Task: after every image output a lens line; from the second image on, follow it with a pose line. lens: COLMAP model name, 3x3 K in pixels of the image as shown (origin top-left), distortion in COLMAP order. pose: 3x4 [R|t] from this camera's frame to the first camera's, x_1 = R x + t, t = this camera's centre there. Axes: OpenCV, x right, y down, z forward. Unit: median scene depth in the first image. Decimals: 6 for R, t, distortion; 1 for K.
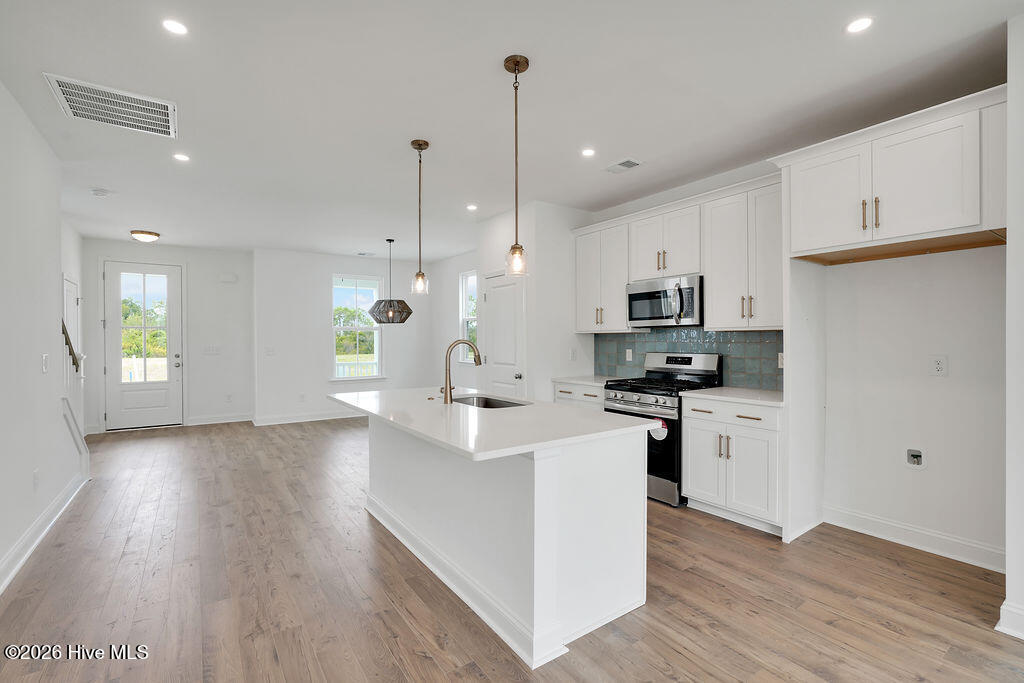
lens RADIAL K [[471.7, 0, 510.9], [0, 471.7, 342.7], [0, 0, 1]] dist [-0.001577, -0.000185]
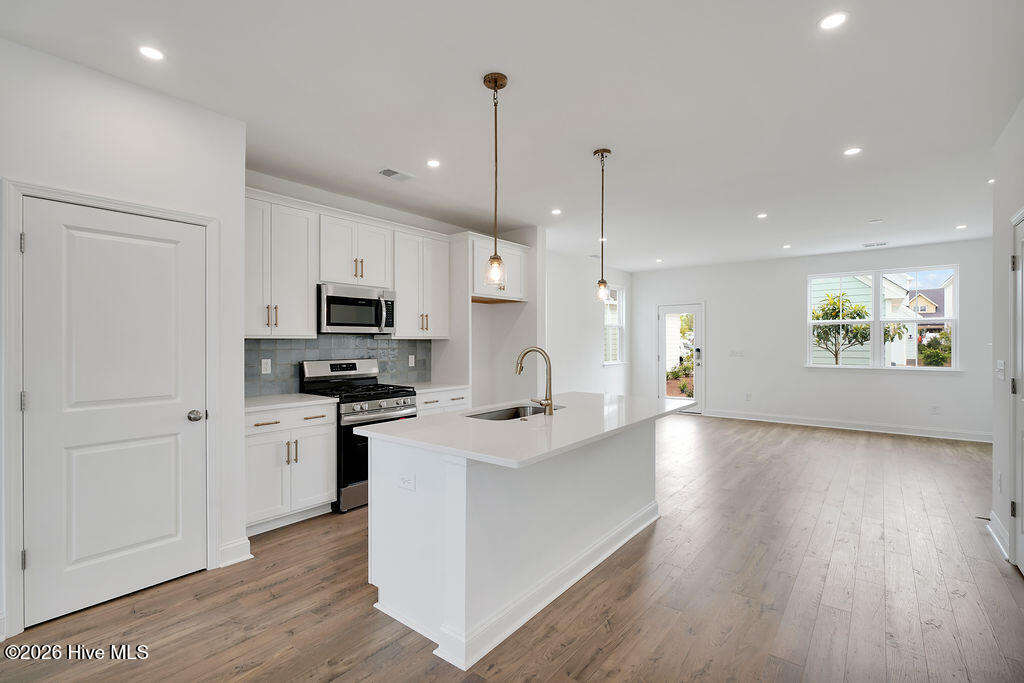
lens RADIAL K [[471.7, 0, 510.9], [0, 471.7, 342.7], [0, 0, 1]] dist [-0.001577, -0.000185]
pose [[-0.300280, 0.003706, 0.953844, -0.693271], [0.011177, 0.999937, -0.000366, -0.009961], [-0.953786, 0.010552, -0.300303, 0.927626]]
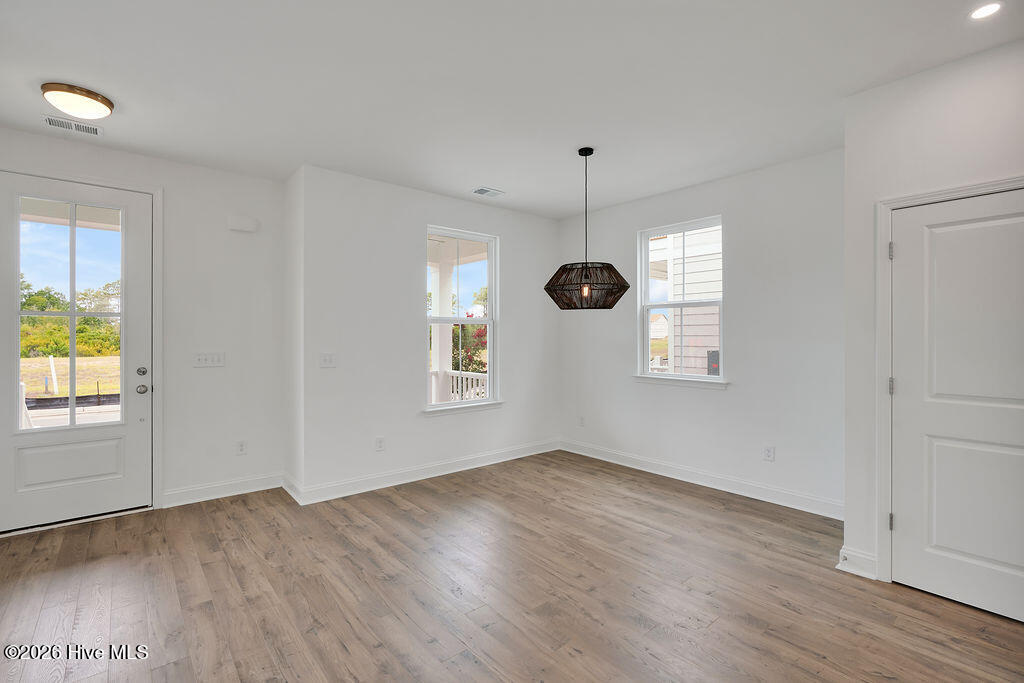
lens RADIAL K [[470.8, 0, 514.7], [0, 470.8, 337.6], [0, 0, 1]] dist [-0.004137, -0.000111]
pose [[0.994575, 0.003771, 0.103950, -0.587901], [-0.003130, 0.999975, -0.006330, -0.008729], [-0.103972, 0.005970, 0.994562, 0.742780]]
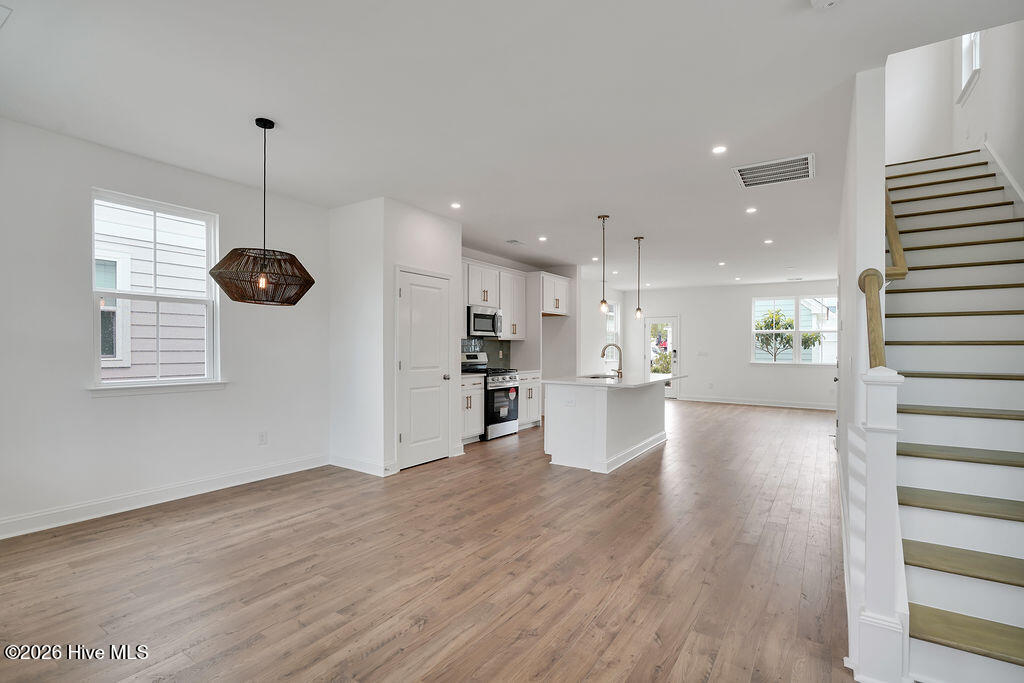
lens RADIAL K [[477.7, 0, 512.0], [0, 477.7, 341.5], [0, 0, 1]] dist [-0.002651, -0.000367]
pose [[-0.379245, 0.012574, 0.925211, -1.177119], [0.002919, 0.999919, -0.012393, 0.005570], [-0.925292, -0.001999, -0.379251, 1.444693]]
